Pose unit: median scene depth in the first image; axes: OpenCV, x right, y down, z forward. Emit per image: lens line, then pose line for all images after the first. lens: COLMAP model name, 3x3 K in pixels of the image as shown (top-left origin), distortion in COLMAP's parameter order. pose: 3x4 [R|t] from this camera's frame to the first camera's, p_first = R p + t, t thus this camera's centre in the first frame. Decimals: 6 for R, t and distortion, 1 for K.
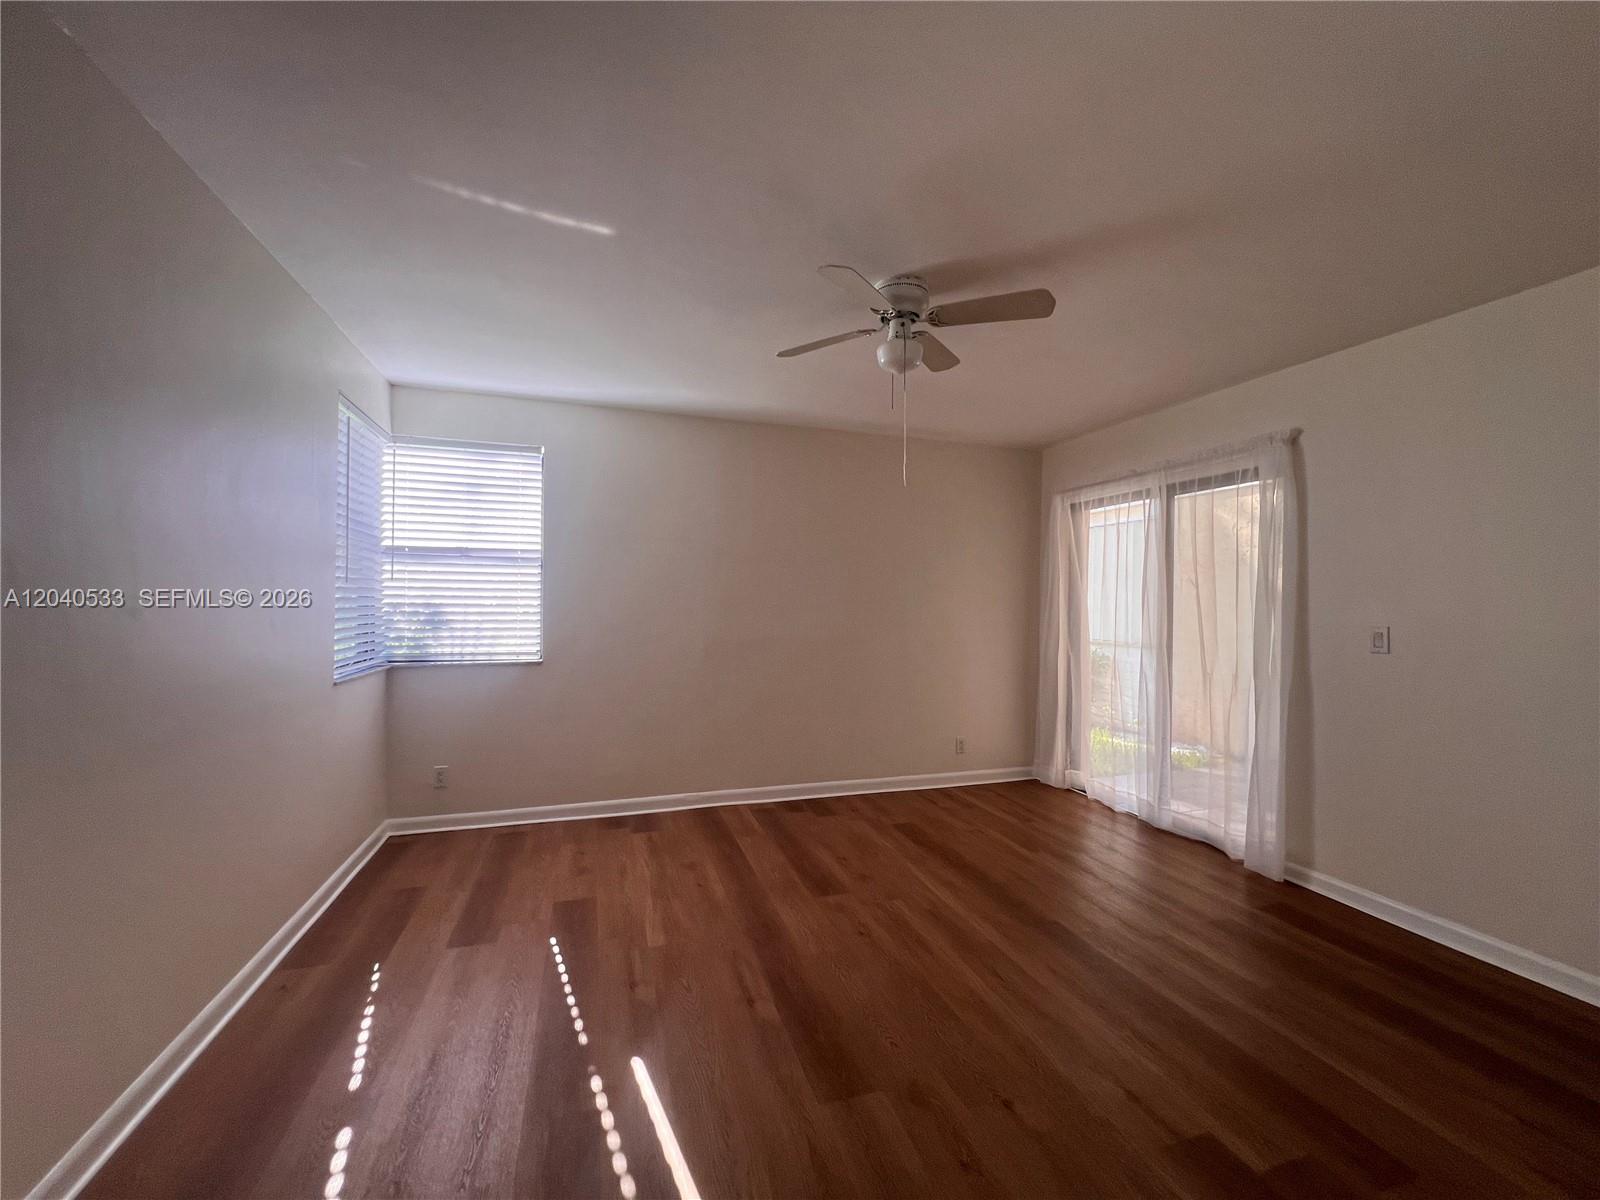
lens RADIAL K [[640.5, 0, 798.5], [0, 640.5, 602.7], [0, 0, 1]] dist [-0.002960, 0.001101]
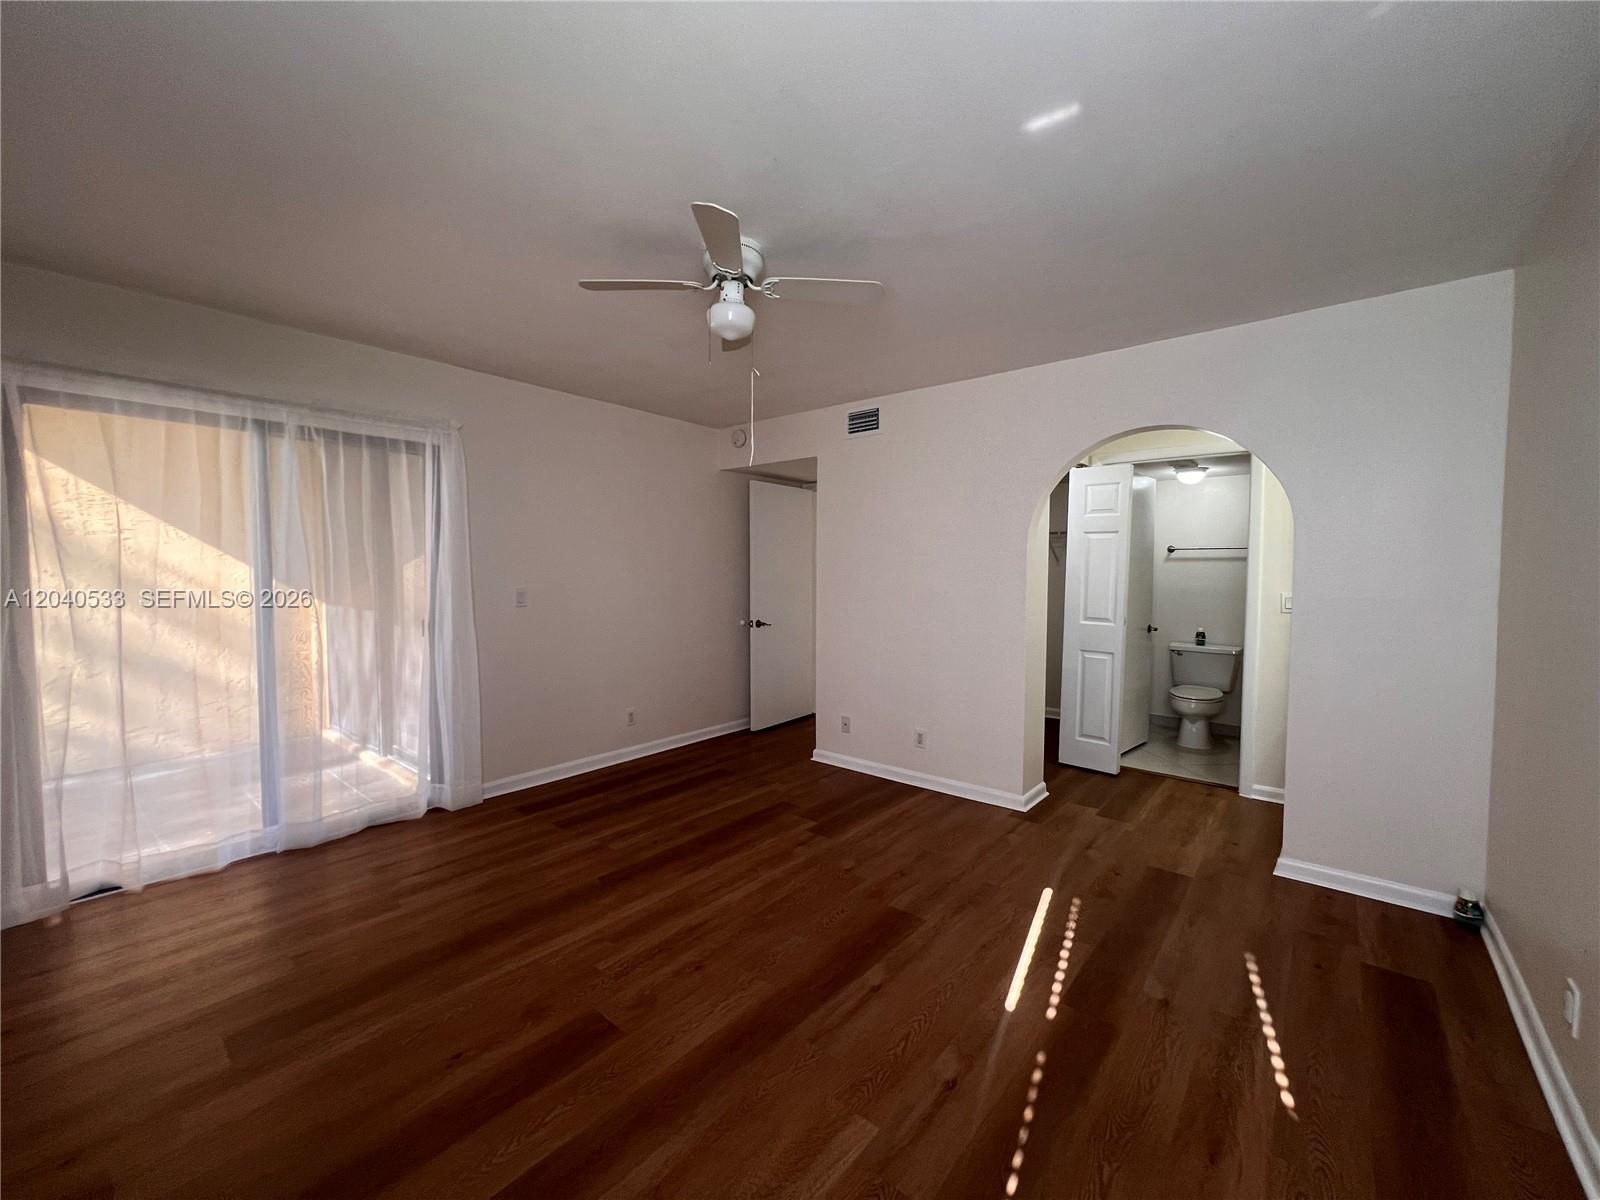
lens RADIAL K [[640.5, 0, 798.0], [0, 640.5, 602.7], [0, 0, 1]] dist [-0.002960, 0.001101]
pose [[-0.535483, -0.060172, 0.842400, -0.545839], [-0.009275, 0.997817, 0.065378, -0.024269], [-0.844495, 0.027195, -0.534872, 1.089874]]
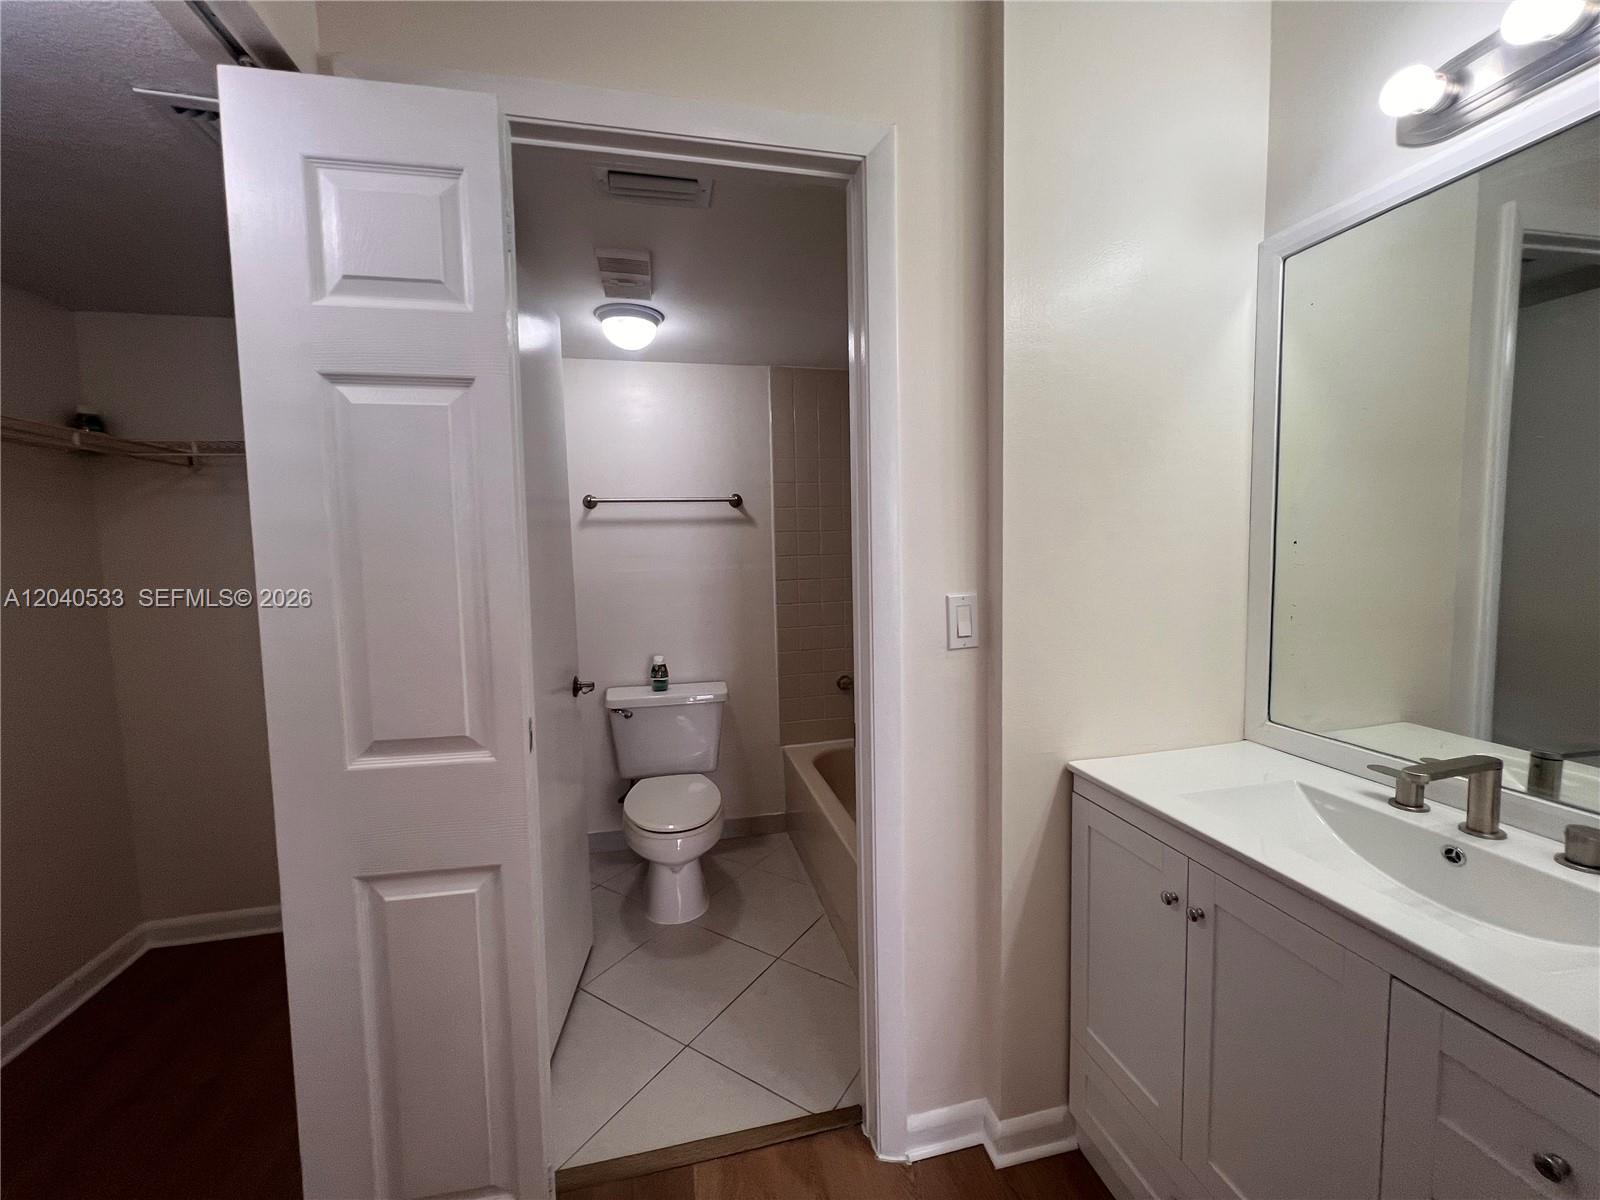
lens RADIAL K [[640.5, 0, 800.4], [0, 640.5, 597.9], [0, 0, 1]] dist [-0.002960, 0.001101]
pose [[-0.996220, 0.001323, 0.086860, 0.037092], [0.008796, 0.996281, 0.085717, -0.007904], [-0.086424, 0.086157, -0.992526, 0.123917]]
